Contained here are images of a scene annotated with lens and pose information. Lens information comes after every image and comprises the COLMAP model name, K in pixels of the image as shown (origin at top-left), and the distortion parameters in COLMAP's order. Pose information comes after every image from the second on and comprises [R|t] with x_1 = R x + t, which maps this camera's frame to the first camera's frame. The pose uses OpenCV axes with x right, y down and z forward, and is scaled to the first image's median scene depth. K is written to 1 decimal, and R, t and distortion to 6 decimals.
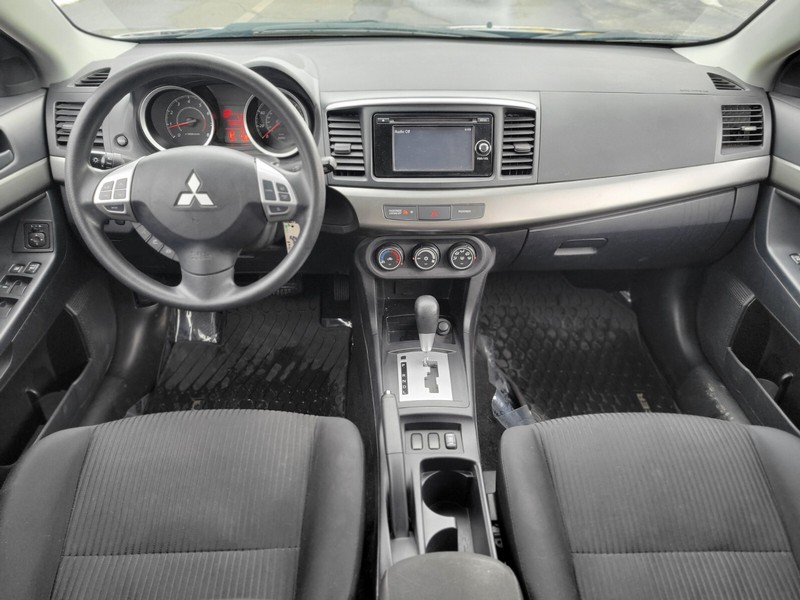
lens RADIAL K [[597.5, 0, 412.2], [0, 597.5, 305.9], [0, 0, 1]] dist [0.016742, -0.002087]
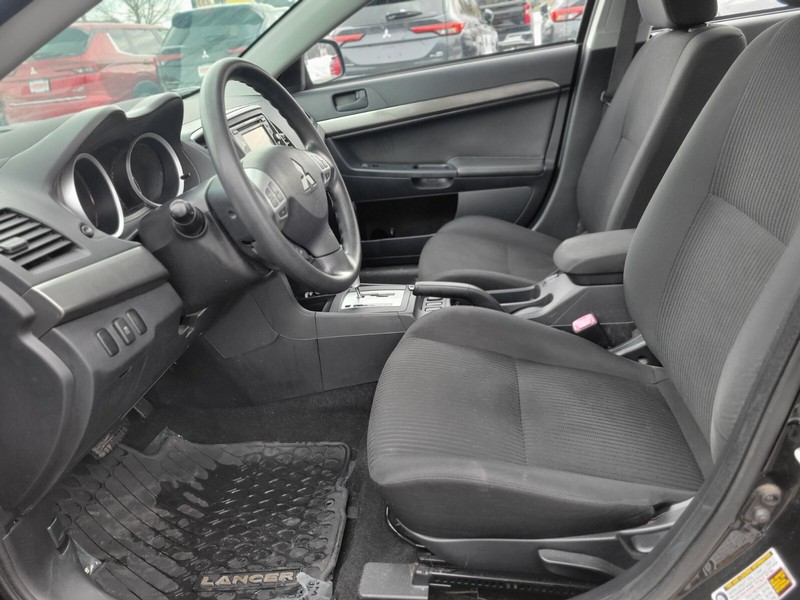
lens RADIAL K [[600.0, 0, 401.0], [0, 600.0, 293.6], [0, 0, 1]] dist [0.017619, -0.008670]
pose [[0.174544, -0.419701, 0.890722, -1.051601], [0.648402, 0.729774, 0.216804, -0.122920], [-0.741019, 0.539704, 0.399513, 0.447796]]
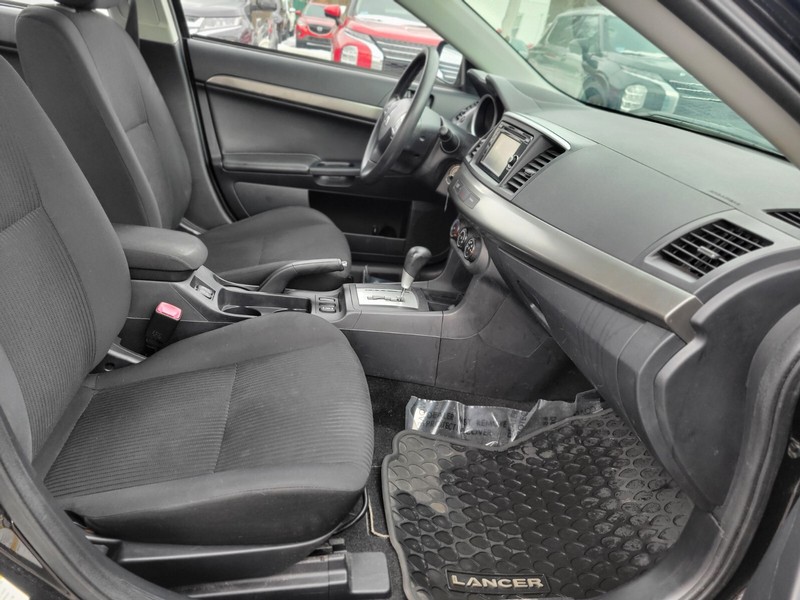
lens RADIAL K [[600.0, 0, 401.0], [0, 600.0, 293.6], [0, 0, 1]] dist [0.017619, -0.008670]
pose [[0.116703, 0.401863, -0.908232, 1.150591], [-0.671070, 0.706052, 0.226176, -0.190953], [0.732152, 0.583092, 0.352077, 0.561758]]
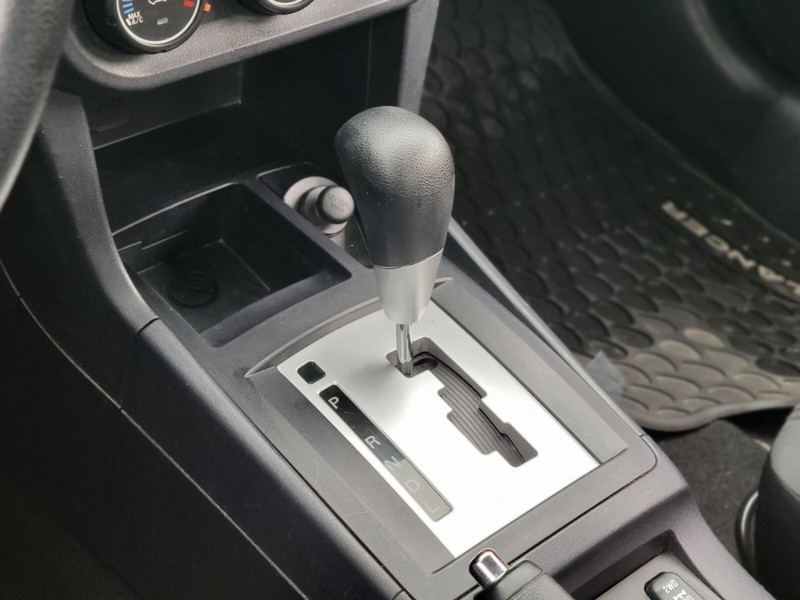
lens RADIAL K [[1181.8, 0, 413.2], [0, 1181.8, 303.2], [0, 0, 1]] dist [0.083913, -0.131786]
pose [[0.797203, -0.355378, 0.488030, -0.220022], [0.241367, 0.928585, 0.281908, -0.074707], [-0.553361, -0.106944, 0.826048, 0.567259]]
